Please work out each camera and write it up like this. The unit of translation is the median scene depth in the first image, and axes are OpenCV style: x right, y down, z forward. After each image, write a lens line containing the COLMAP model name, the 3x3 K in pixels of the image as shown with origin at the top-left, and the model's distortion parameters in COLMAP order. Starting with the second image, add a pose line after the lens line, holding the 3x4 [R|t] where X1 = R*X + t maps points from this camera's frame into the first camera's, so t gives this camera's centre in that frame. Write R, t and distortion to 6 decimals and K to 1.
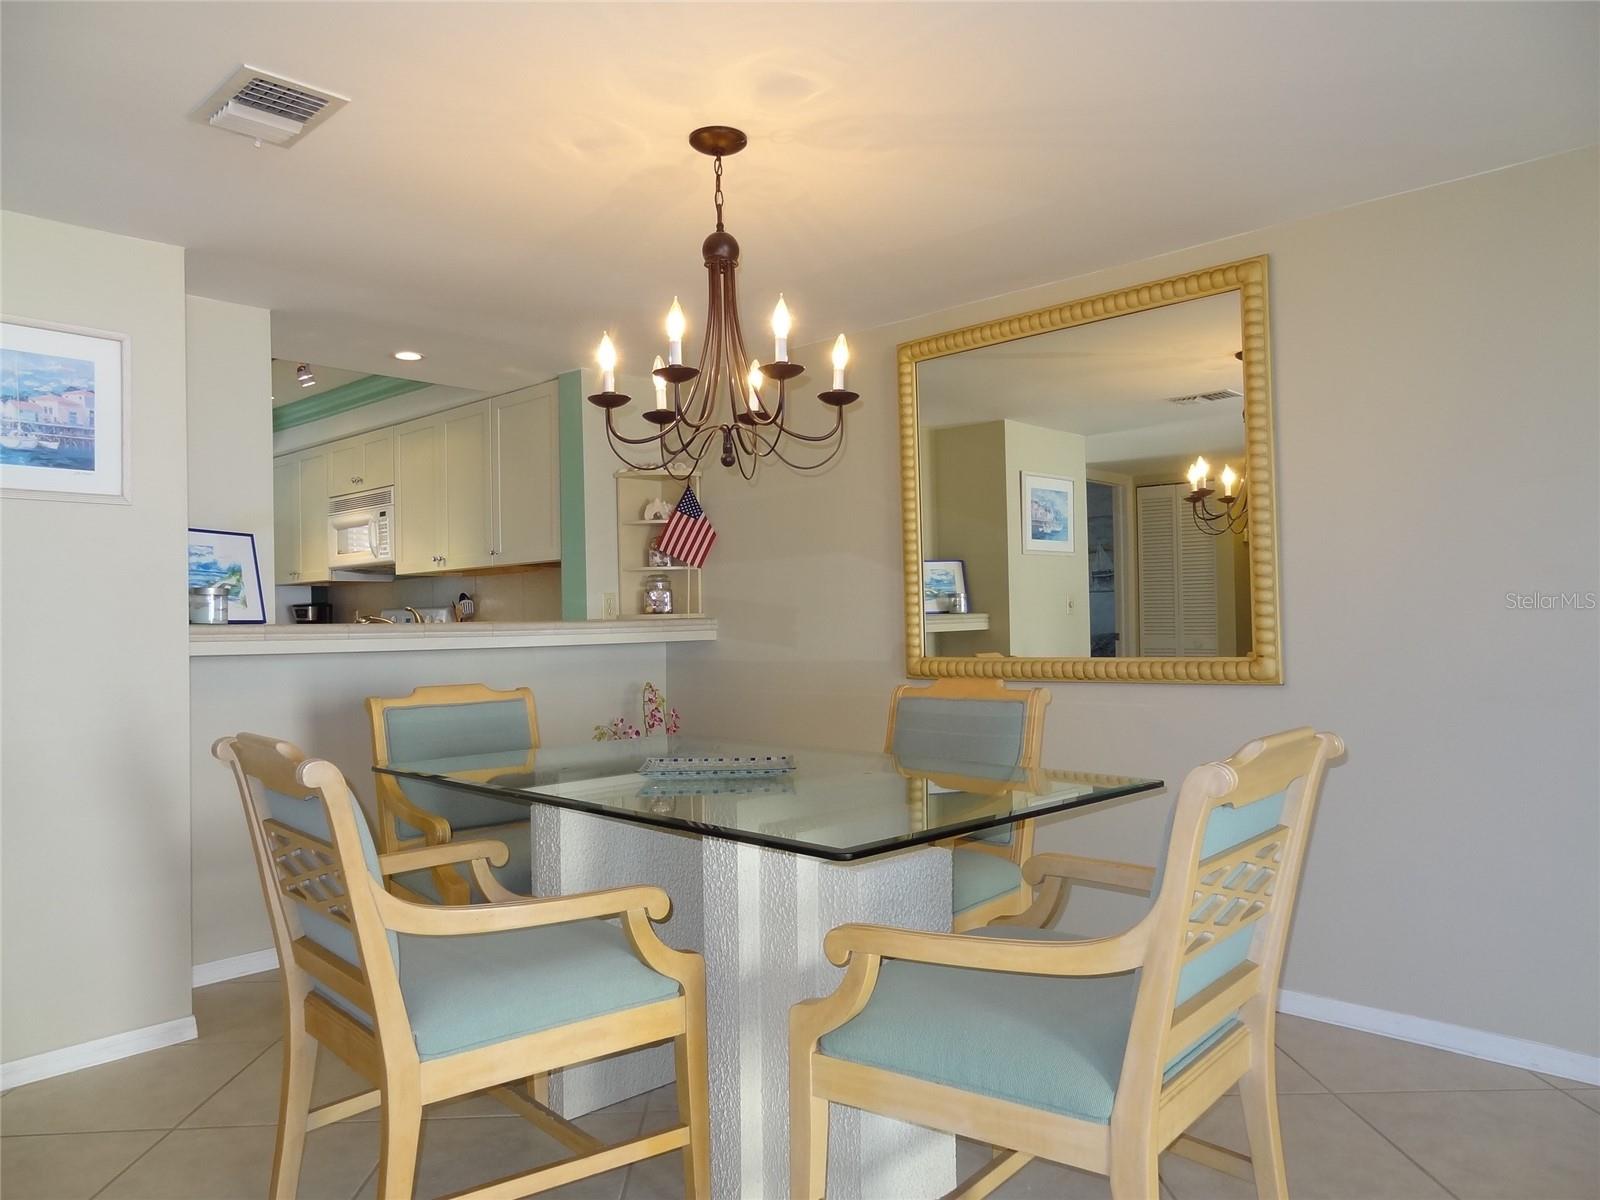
lens RADIAL K [[1118.9, 0, 808.3], [0, 1118.9, 607.1], [0, 0, 1]] dist [-0.002580, 0.012201]
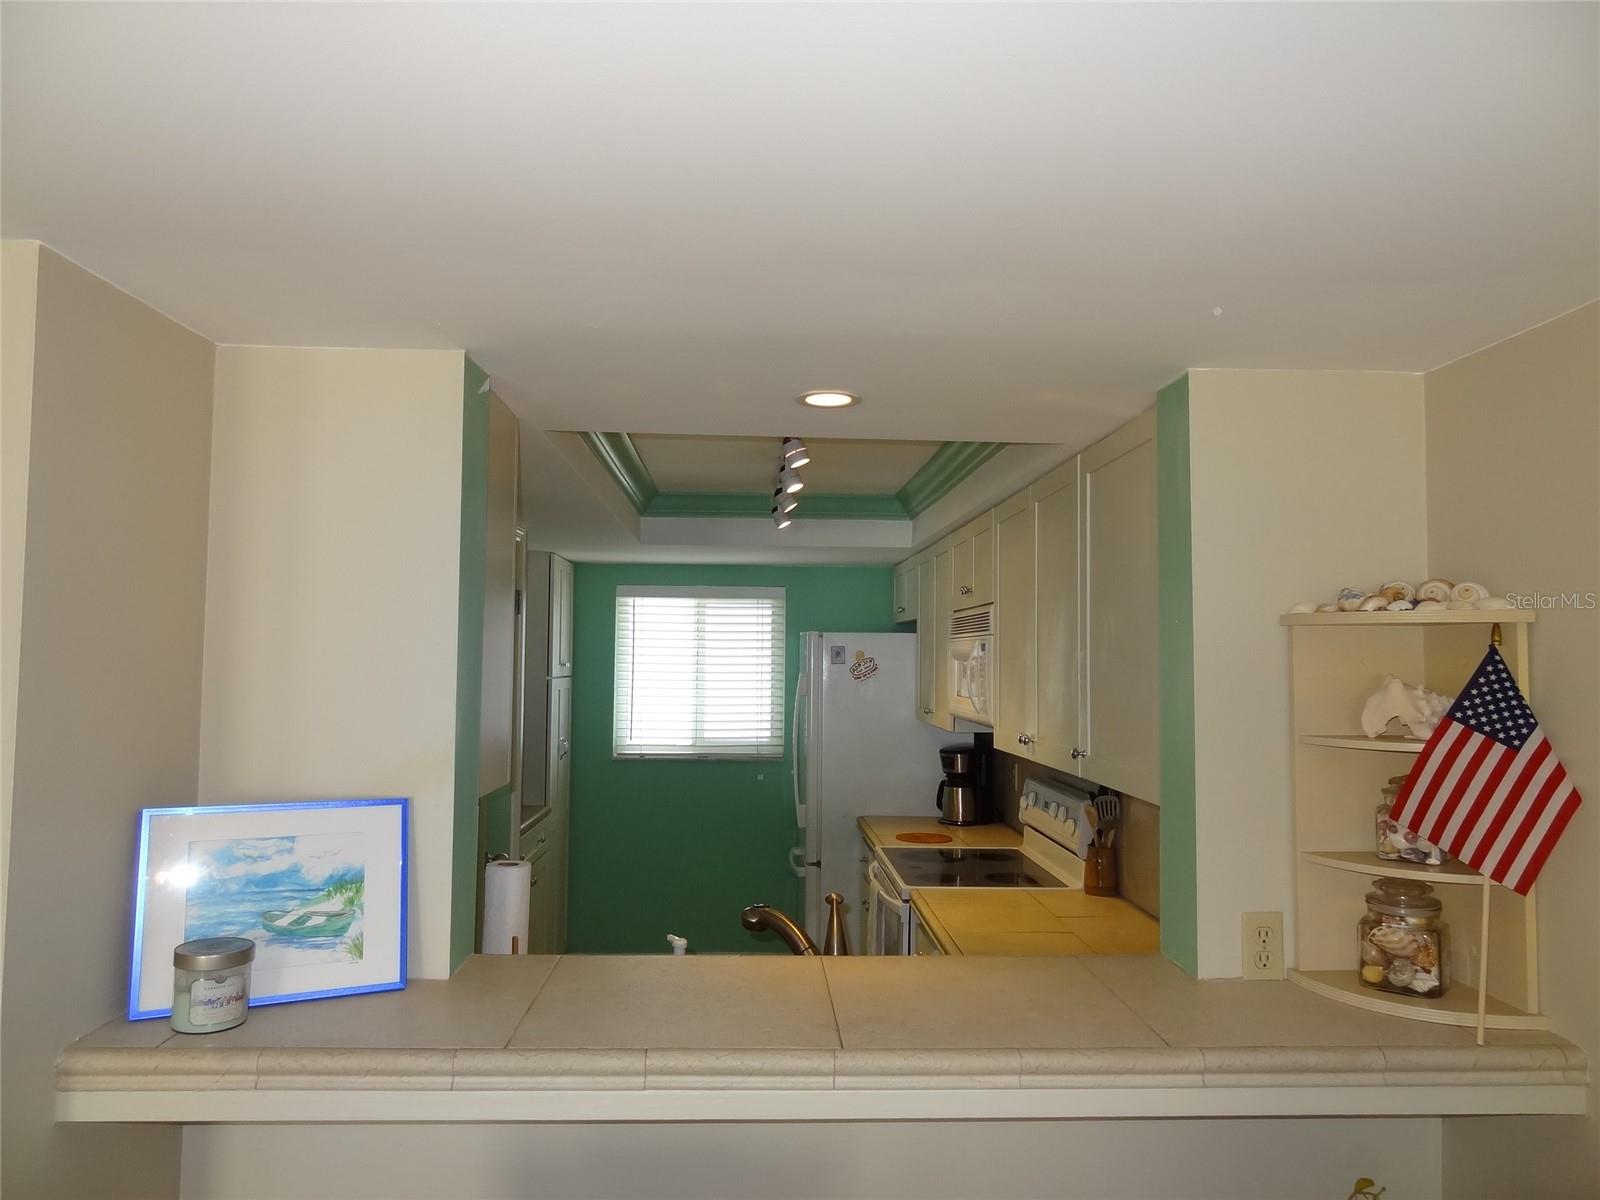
lens RADIAL K [[1118.9, 0, 793.1], [0, 1118.9, 596.4], [0, 0, 1]] dist [-0.002580, 0.012201]
pose [[0.718274, -0.013376, -0.695632, -0.020298], [-0.018432, 0.999098, -0.038243, -0.130451], [0.695516, 0.040291, 0.717380, 0.705404]]
